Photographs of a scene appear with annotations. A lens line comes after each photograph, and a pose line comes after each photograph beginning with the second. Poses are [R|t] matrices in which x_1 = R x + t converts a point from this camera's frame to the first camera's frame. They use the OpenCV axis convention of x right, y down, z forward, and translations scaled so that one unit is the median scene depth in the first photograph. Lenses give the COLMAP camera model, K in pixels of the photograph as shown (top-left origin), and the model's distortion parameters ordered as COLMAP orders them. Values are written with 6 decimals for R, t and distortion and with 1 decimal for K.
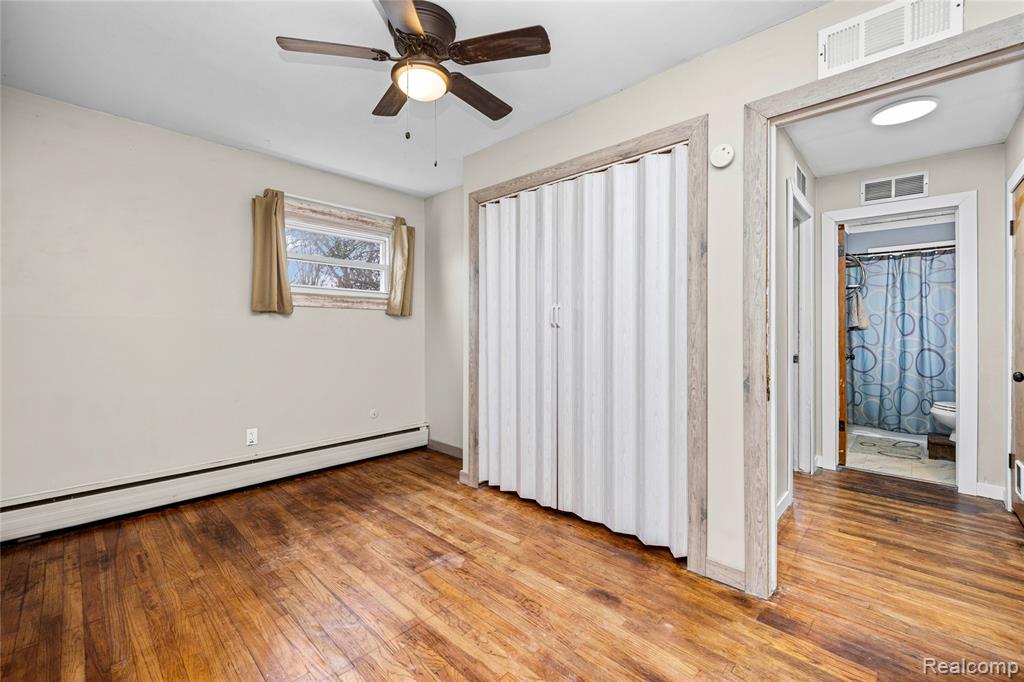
lens RADIAL K [[420.0, 0, 514.2], [0, 420.0, 332.3], [0, 0, 1]] dist [0.000918, -0.000446]
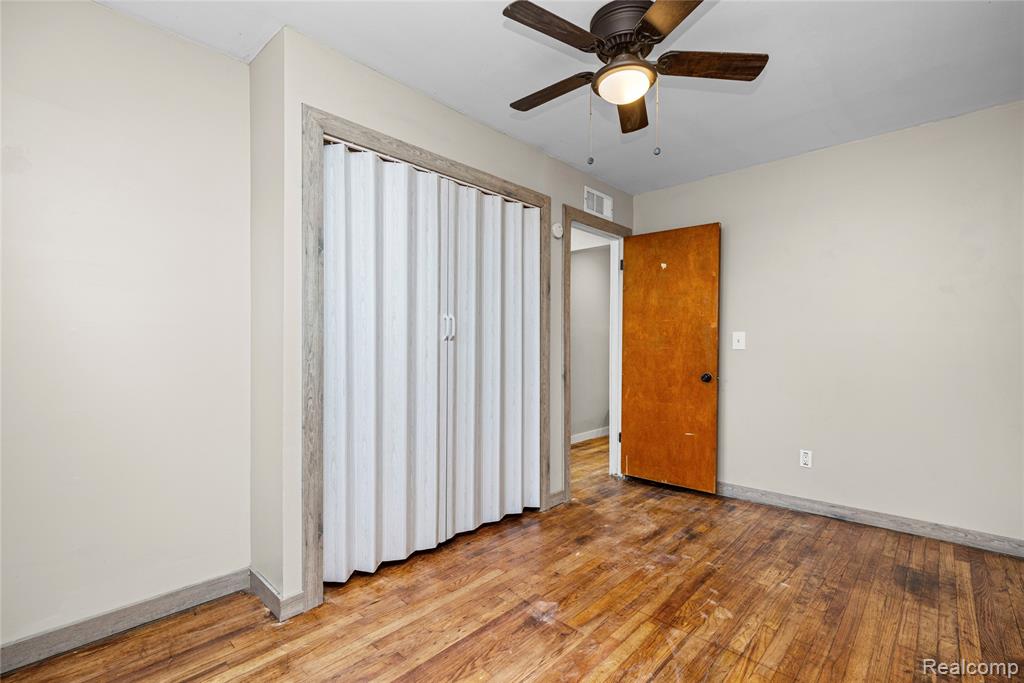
lens RADIAL K [[473.7, 0, 486.2], [0, 473.7, 349.3], [0, 0, 1]] dist [0.015816, 0.000271]
pose [[0.017157, -0.020660, 0.999639, -1.231994], [-0.002580, 0.999782, 0.020707, -0.018323], [-0.999849, -0.002934, 0.017100, 1.205338]]
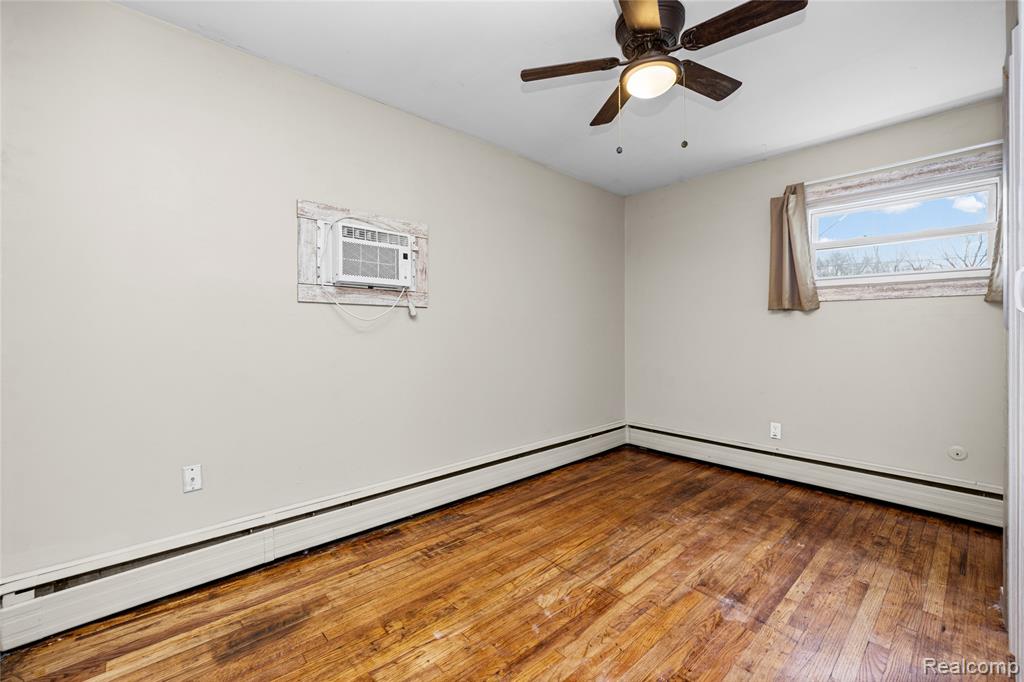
lens RADIAL K [[420.0, 0, 513.0], [0, 420.0, 335.6], [0, 0, 1]] dist [0.000918, -0.000446]
pose [[-0.055610, 0.010867, -0.998393, 0.738651], [-0.002235, 0.999937, 0.011008, 0.004622], [0.998450, 0.002844, -0.055582, 0.672862]]
